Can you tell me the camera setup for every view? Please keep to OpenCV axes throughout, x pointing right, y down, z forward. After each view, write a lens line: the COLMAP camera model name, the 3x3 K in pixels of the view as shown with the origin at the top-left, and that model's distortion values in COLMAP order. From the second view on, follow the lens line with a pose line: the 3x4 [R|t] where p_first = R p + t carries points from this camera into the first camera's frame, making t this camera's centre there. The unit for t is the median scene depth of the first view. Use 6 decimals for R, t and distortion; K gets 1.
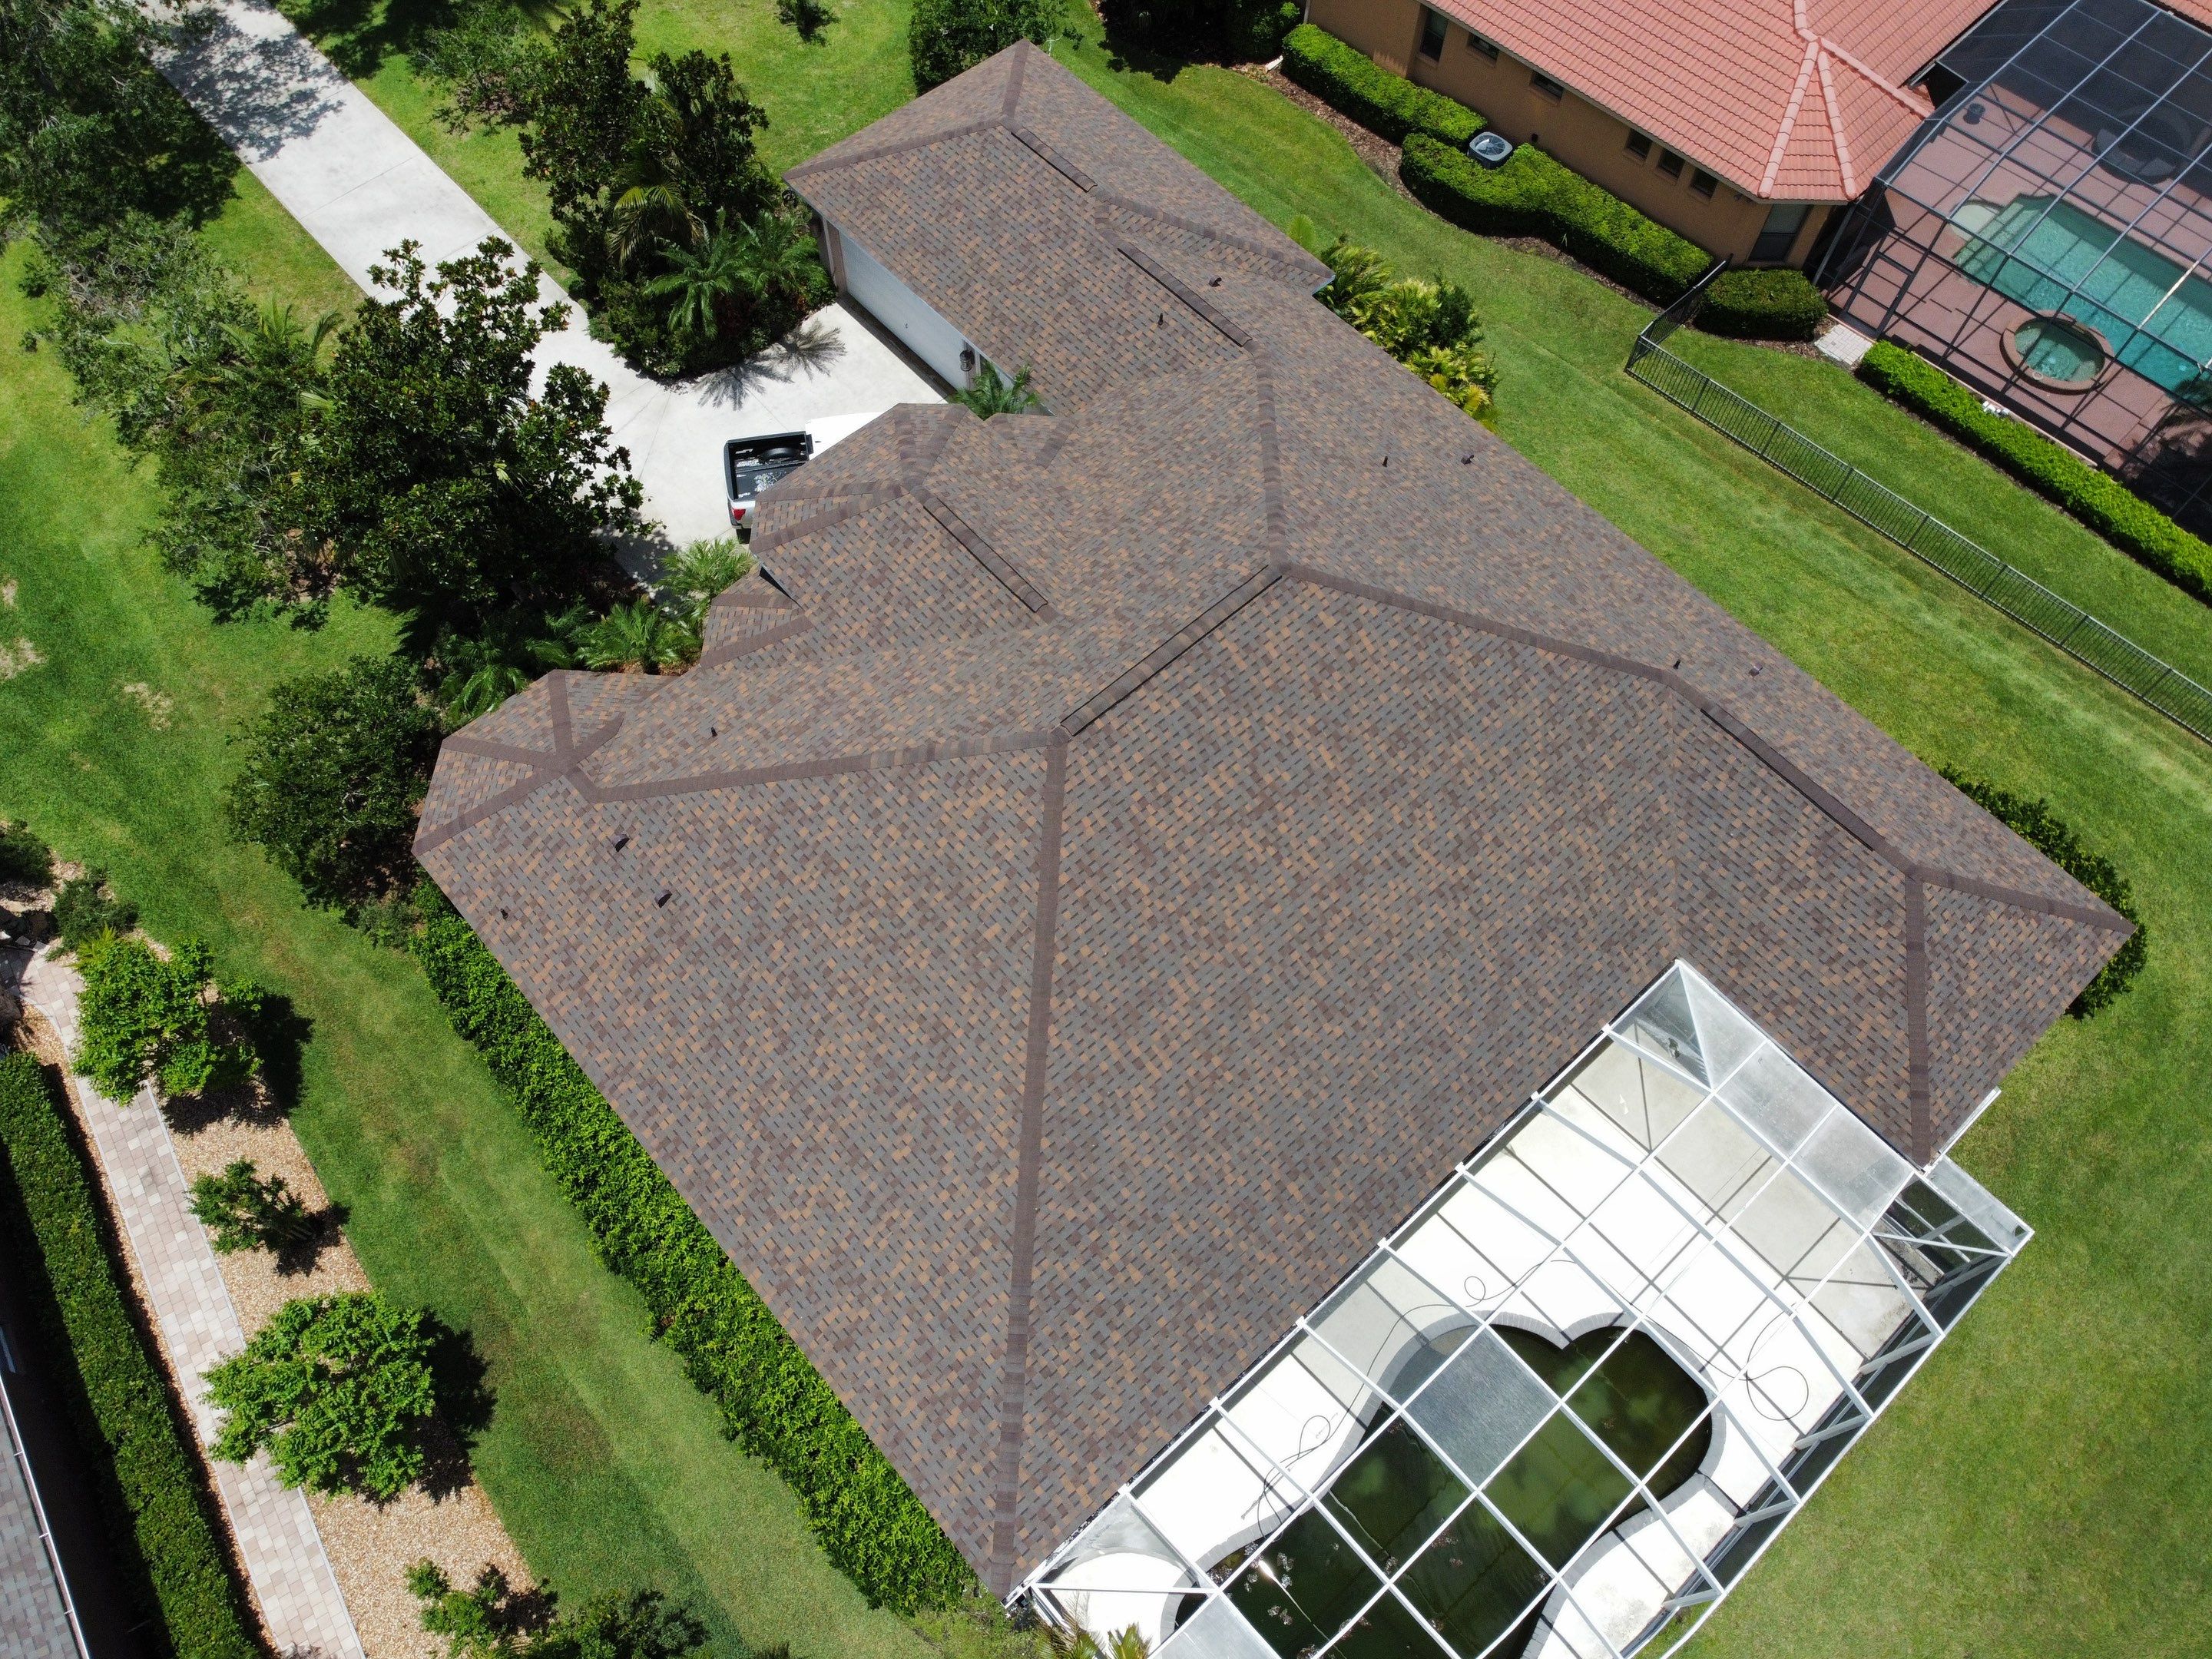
lens RADIAL K [[1666.2, 0, 1077.4], [0, 1666.2, 808.2], [0, 0, 1]] dist [0.006065, -0.013023]
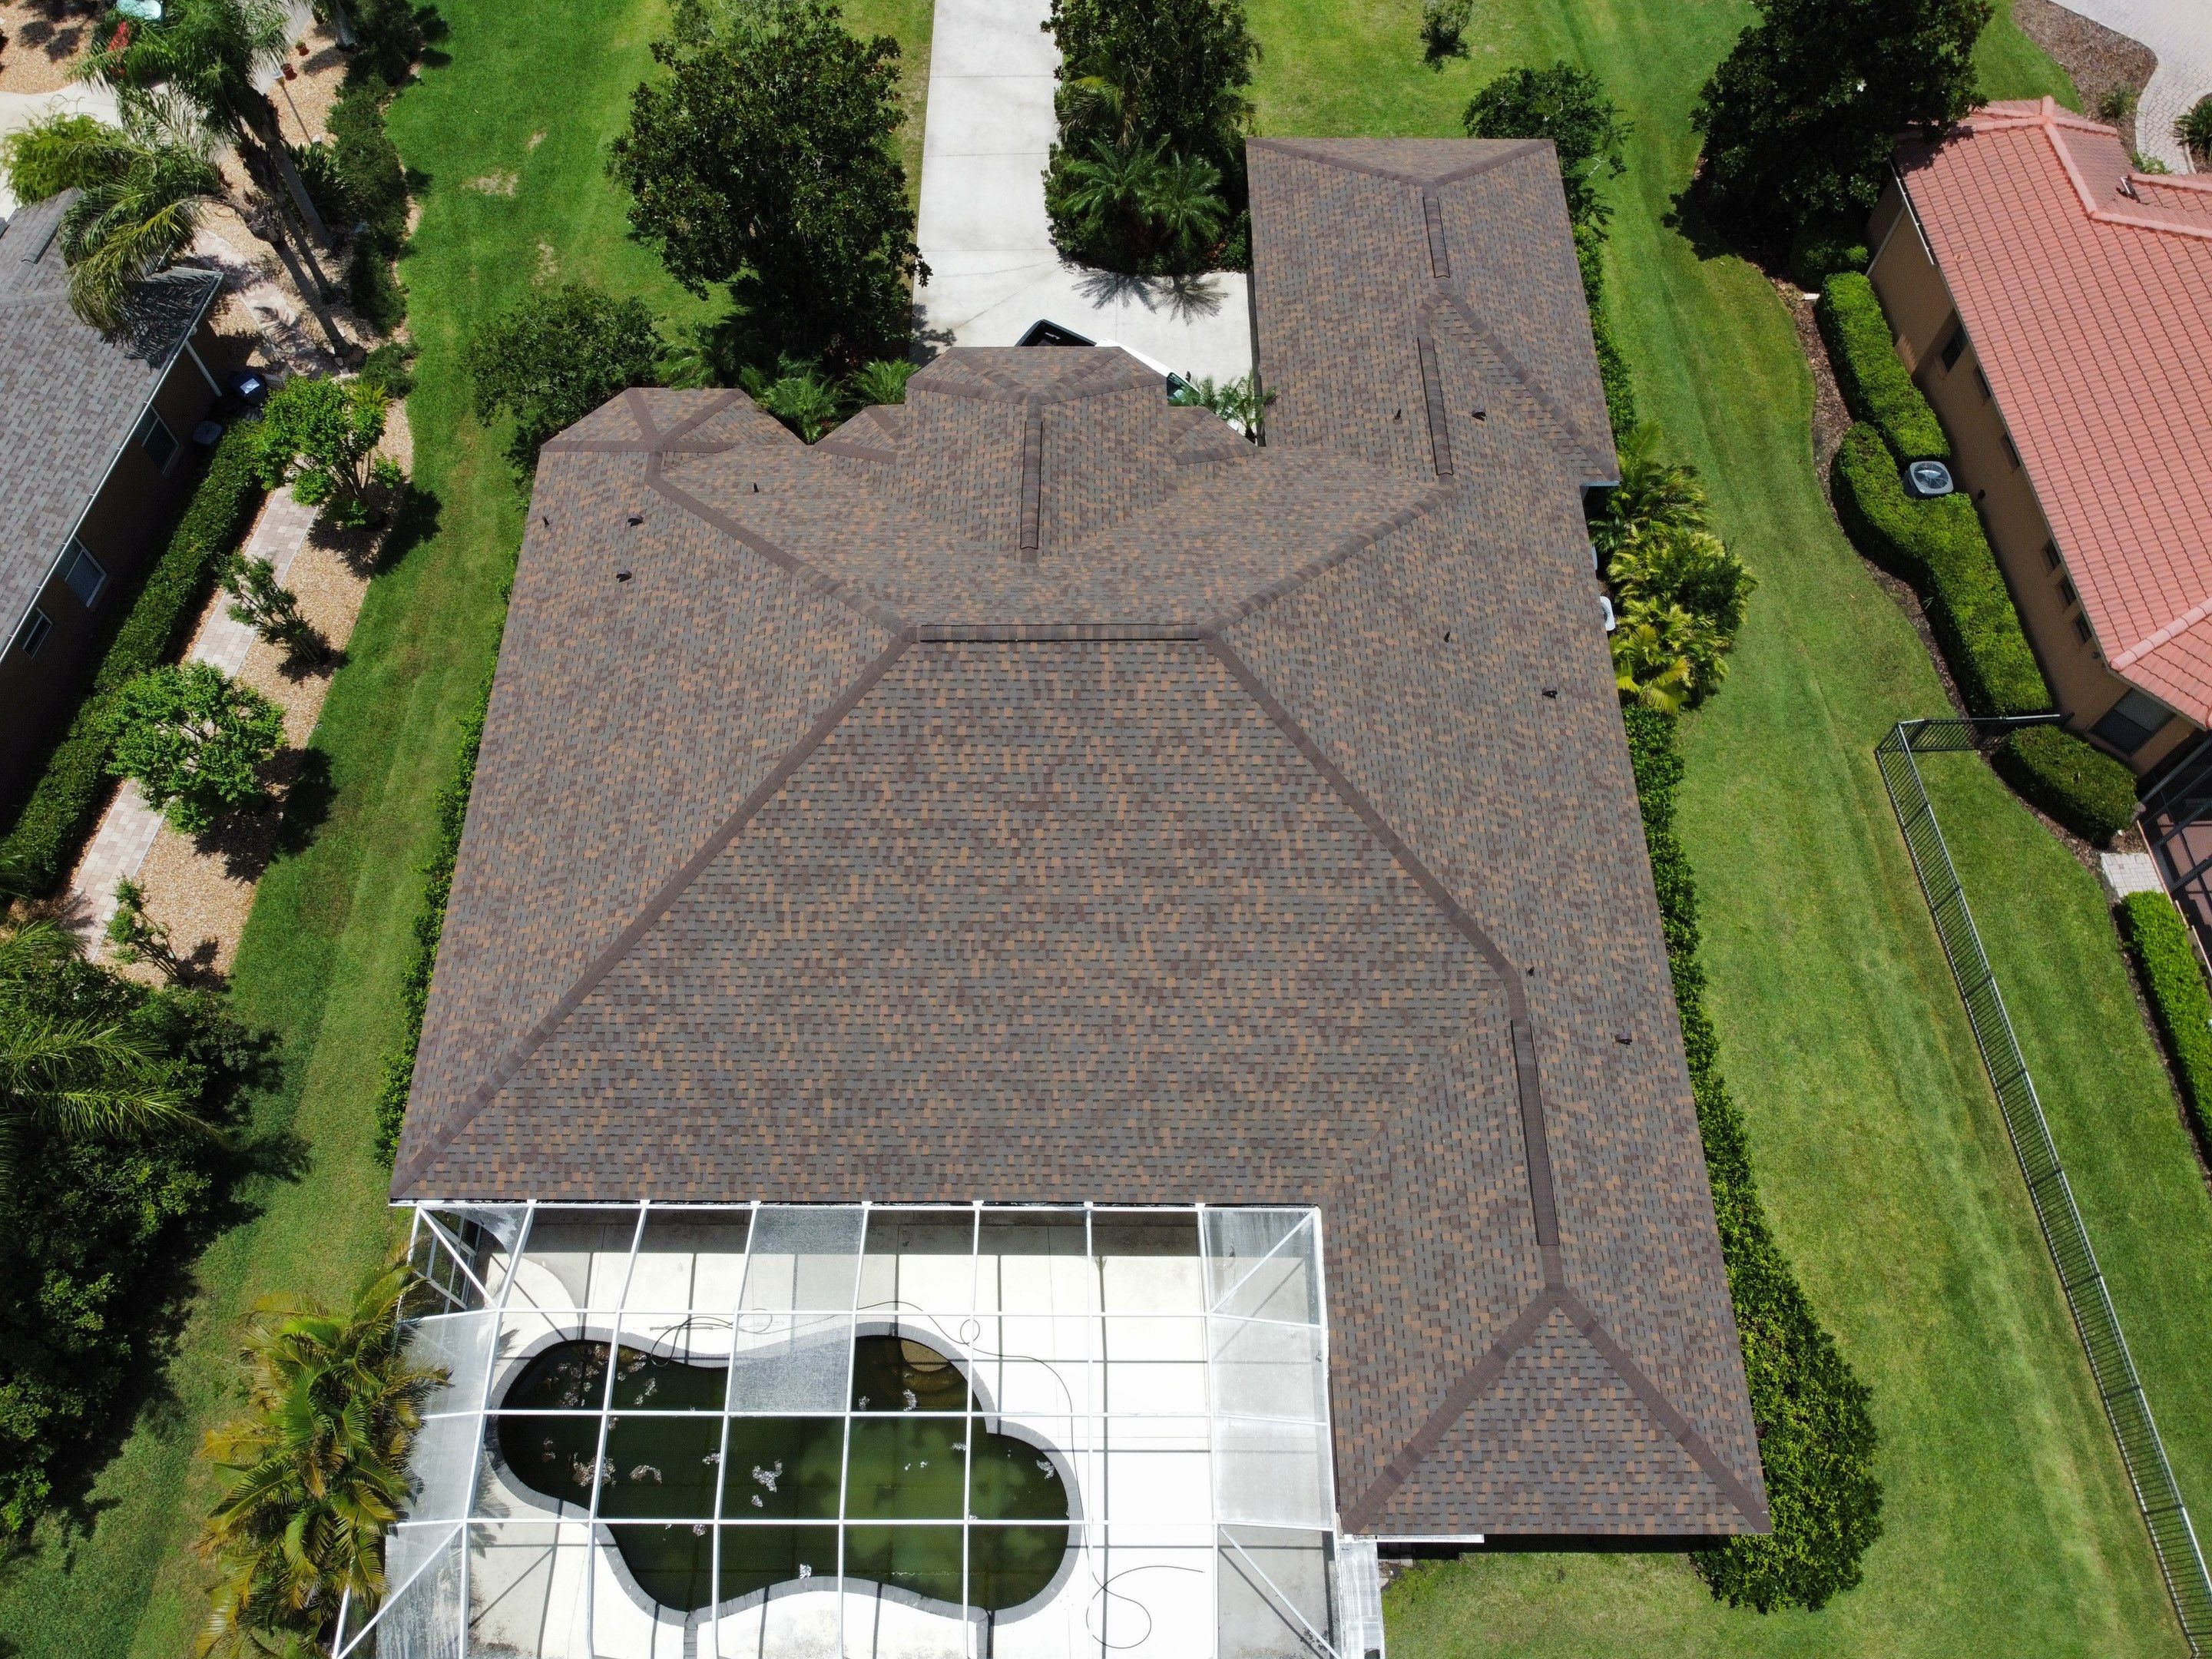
lens RADIAL K [[1678.9, 0, 1078.5], [0, 1678.9, 803.5], [0, 0, 1]] dist [0.004282, -0.013600]
pose [[0.747344, 0.577514, -0.328565, 0.399261], [-0.580033, 0.808264, 0.101350, -0.103752], [0.324098, 0.114835, 0.939028, 0.023388]]
